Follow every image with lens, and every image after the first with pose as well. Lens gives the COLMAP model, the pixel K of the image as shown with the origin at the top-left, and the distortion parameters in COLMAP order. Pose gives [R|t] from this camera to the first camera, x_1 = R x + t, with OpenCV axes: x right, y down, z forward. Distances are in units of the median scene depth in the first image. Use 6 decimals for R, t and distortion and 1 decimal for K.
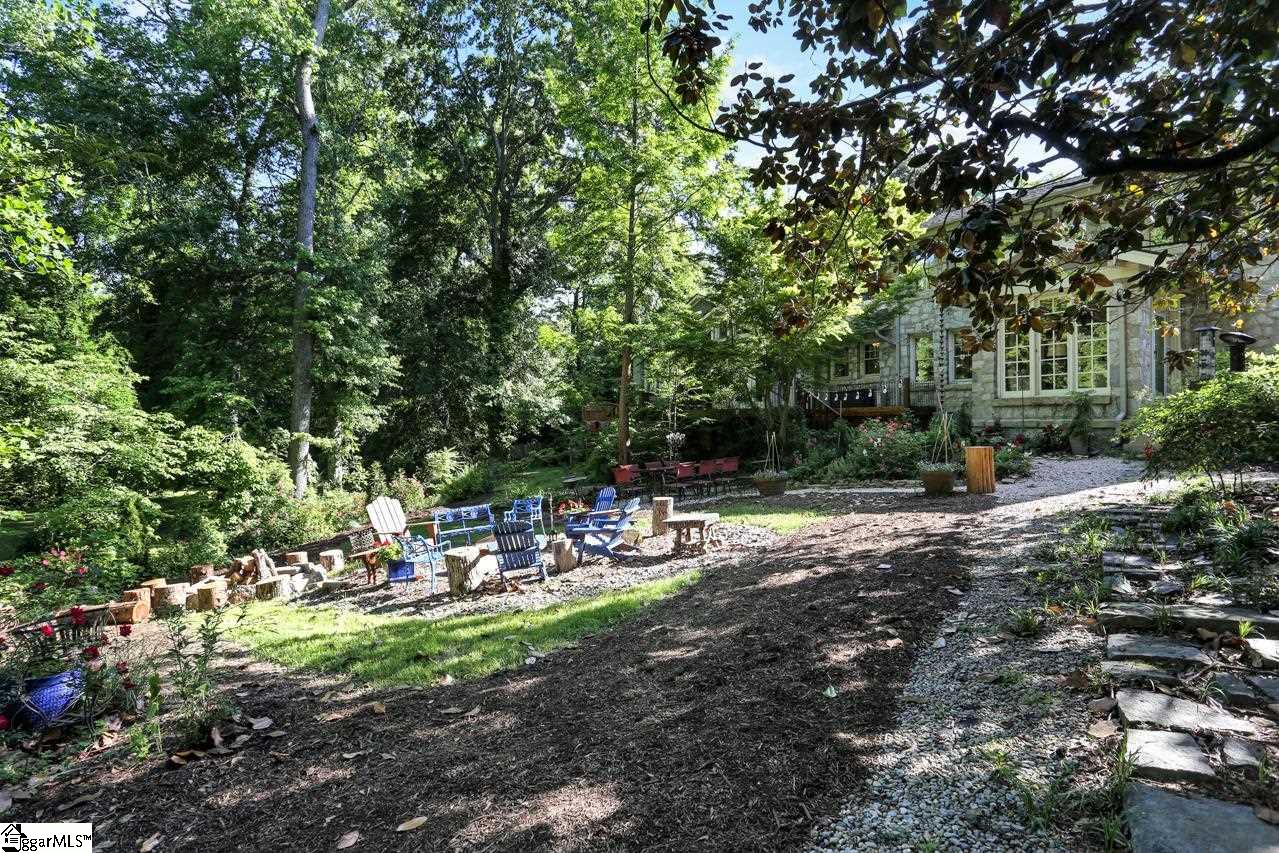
lens RADIAL K [[637.4, 0, 636.0], [0, 637.4, 426.7], [0, 0, 1]] dist [-0.041092, -0.000023]
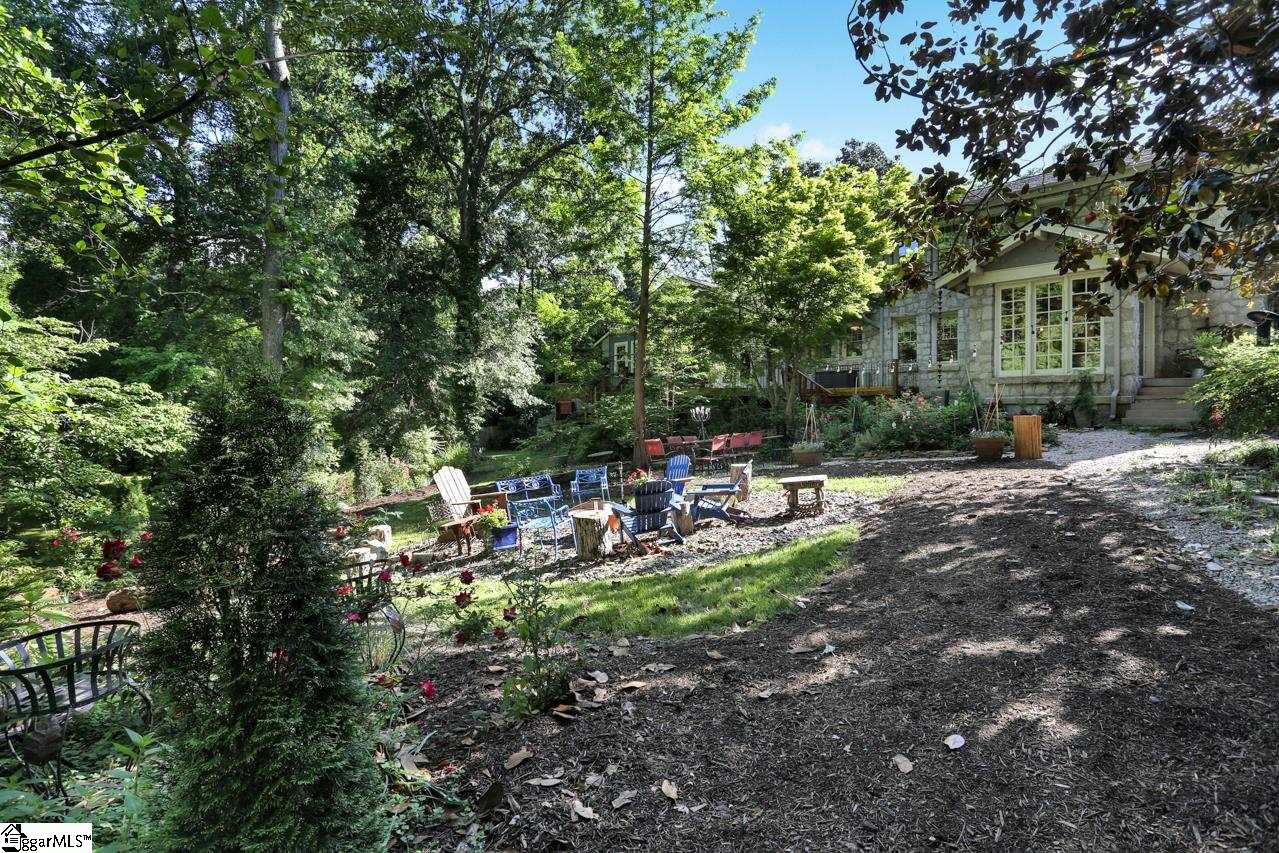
lens RADIAL K [[637.4, 0, 637.4], [0, 637.4, 424.2], [0, 0, 1]] dist [-0.041092, -0.000023]
pose [[0.992690, 0.002024, 0.120675, -0.126828], [-0.003722, 0.999897, 0.013841, 0.018496], [-0.120634, -0.014189, 0.992596, 0.016248]]
